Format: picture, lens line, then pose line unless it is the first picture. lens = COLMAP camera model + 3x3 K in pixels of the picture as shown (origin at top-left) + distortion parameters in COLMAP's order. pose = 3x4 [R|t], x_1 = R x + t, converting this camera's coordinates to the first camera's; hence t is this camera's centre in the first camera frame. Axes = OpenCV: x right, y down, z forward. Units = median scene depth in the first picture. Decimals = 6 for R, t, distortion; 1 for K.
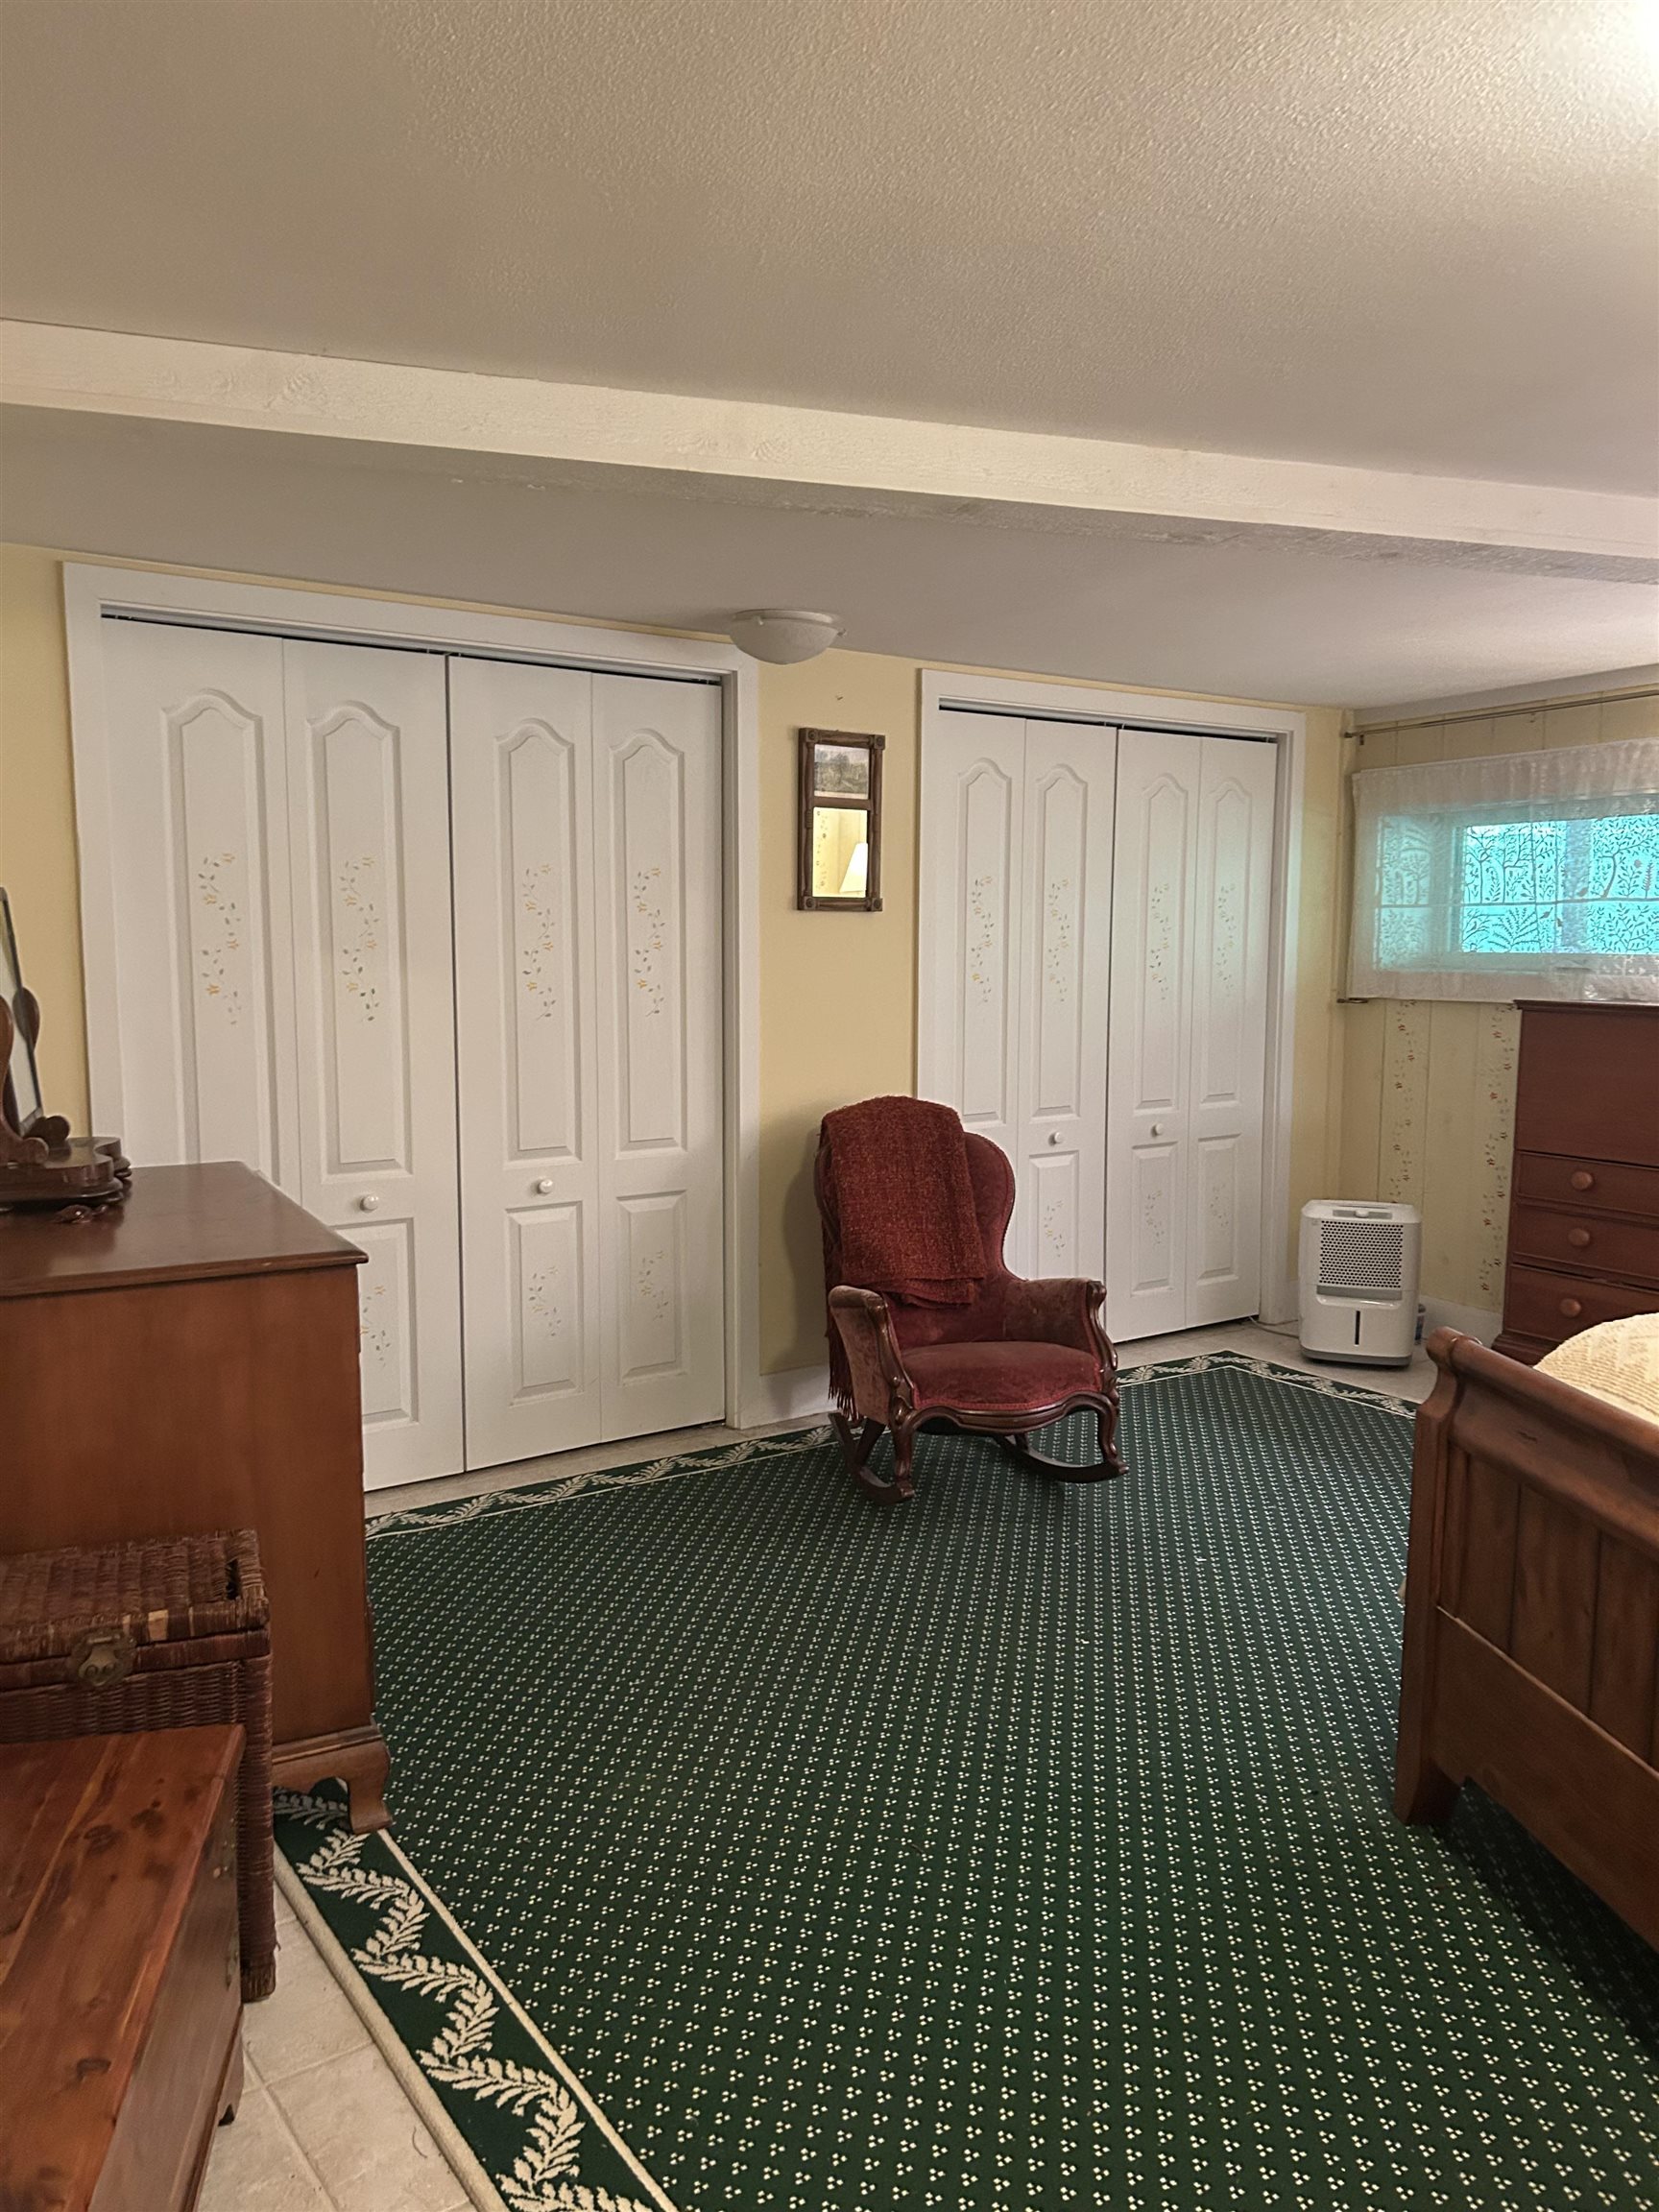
lens RADIAL K [[1667.2, 0, 826.2], [0, 1667.2, 1112.0], [0, 0, 1]] dist [0.047292, -0.046543]
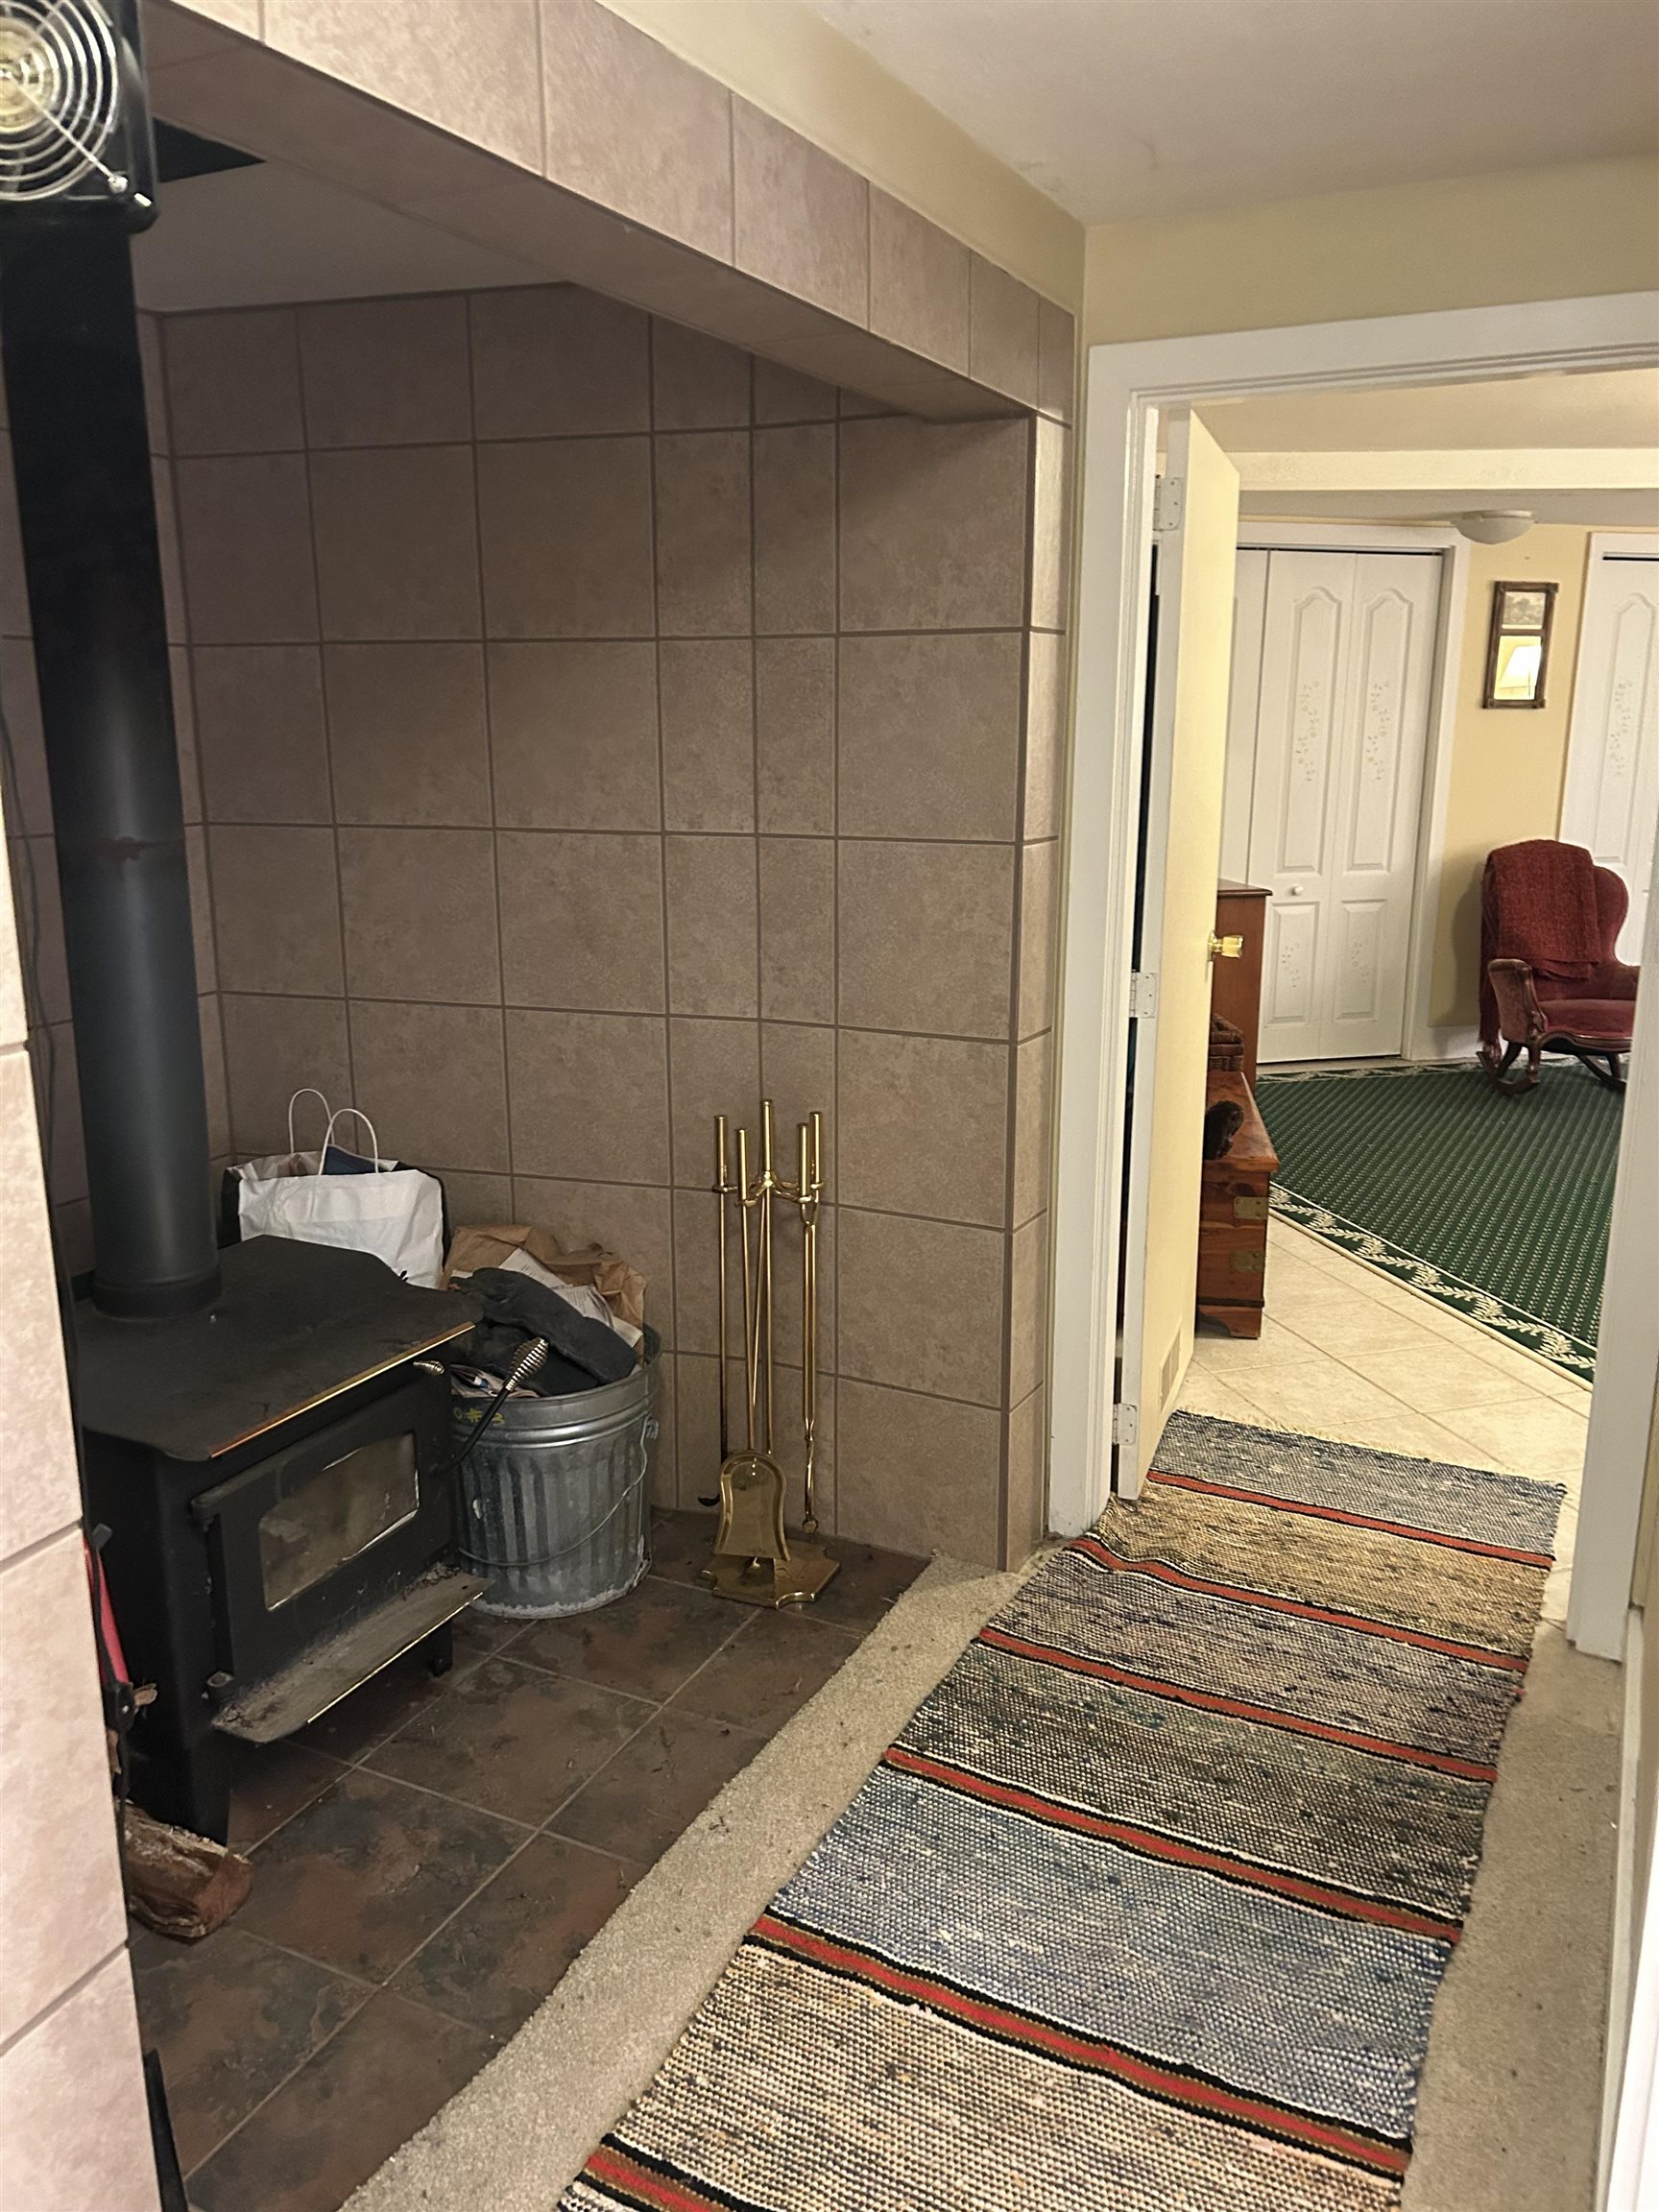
lens RADIAL K [[1667.2, 0, 830.2], [0, 1667.2, 1106.3], [0, 0, 1]] dist [0.047292, -0.046543]
pose [[0.943581, 0.072468, -0.323115, -0.056022], [-0.032524, 0.991324, 0.127355, 0.055859], [0.329540, -0.109660, 0.937751, -0.611589]]
